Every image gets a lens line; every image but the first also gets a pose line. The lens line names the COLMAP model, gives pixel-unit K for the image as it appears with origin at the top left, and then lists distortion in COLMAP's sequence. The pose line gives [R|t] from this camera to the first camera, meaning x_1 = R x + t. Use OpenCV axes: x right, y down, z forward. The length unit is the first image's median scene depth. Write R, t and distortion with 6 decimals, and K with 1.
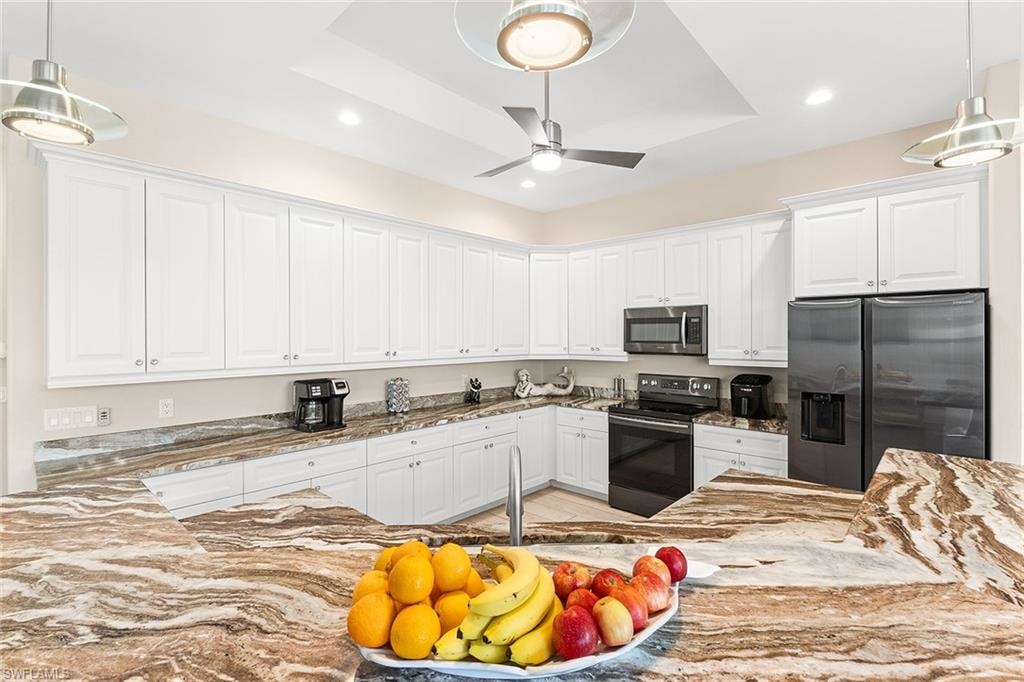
lens RADIAL K [[466.2, 0, 511.0], [0, 466.2, 336.0], [0, 0, 1]] dist [0.000182, -0.004465]
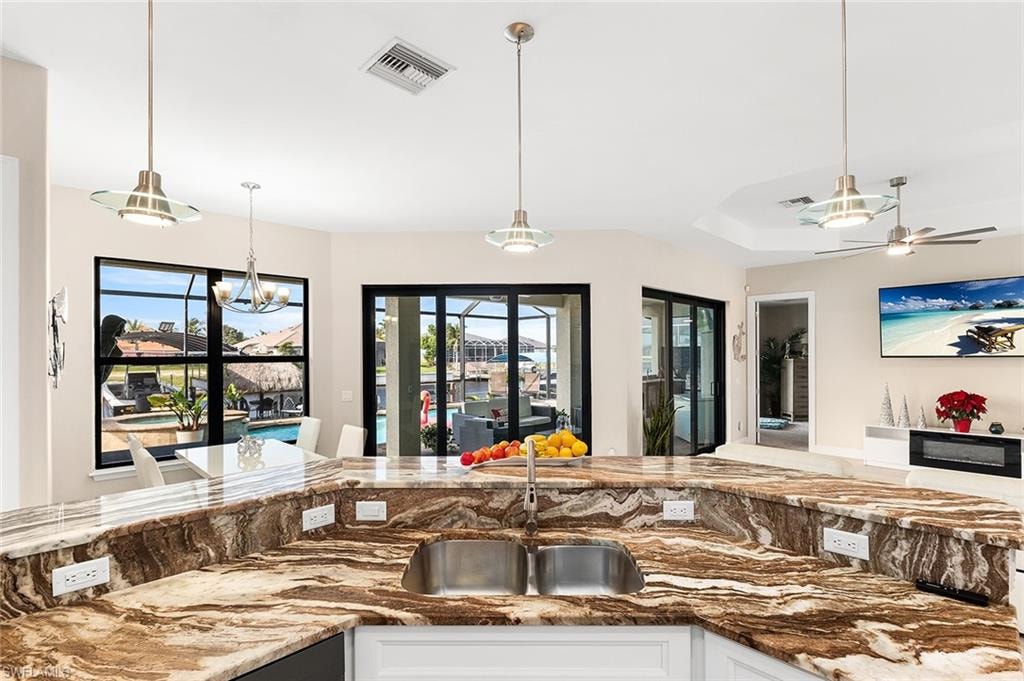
lens RADIAL K [[466.2, 0, 516.7], [0, 466.2, 354.9], [0, 0, 1]] dist [0.000182, -0.004465]
pose [[-0.999098, 0.009167, 0.041466, -0.005519], [0.009339, 0.999949, 0.003967, -0.023738], [-0.041427, 0.004351, -0.999132, 1.724454]]
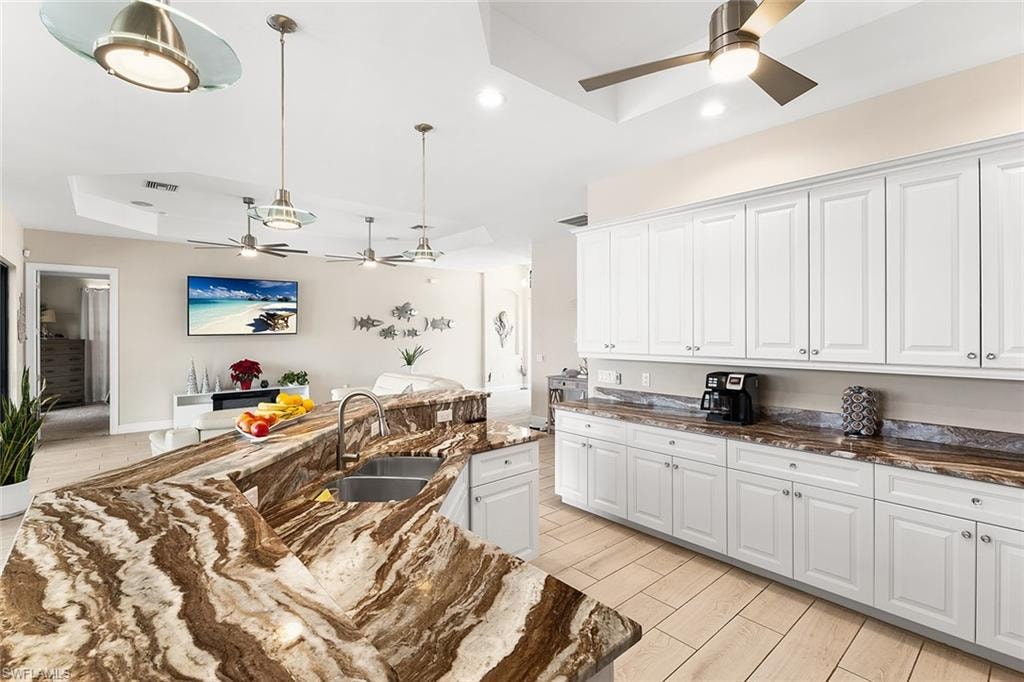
lens RADIAL K [[466.2, 0, 508.0], [0, 466.2, 327.7], [0, 0, 1]] dist [0.000182, -0.004465]
pose [[-0.112167, -0.003110, -0.993684, 1.284041], [0.004252, 0.999984, -0.003610, -0.003550], [0.993680, -0.004630, -0.112152, 1.270909]]
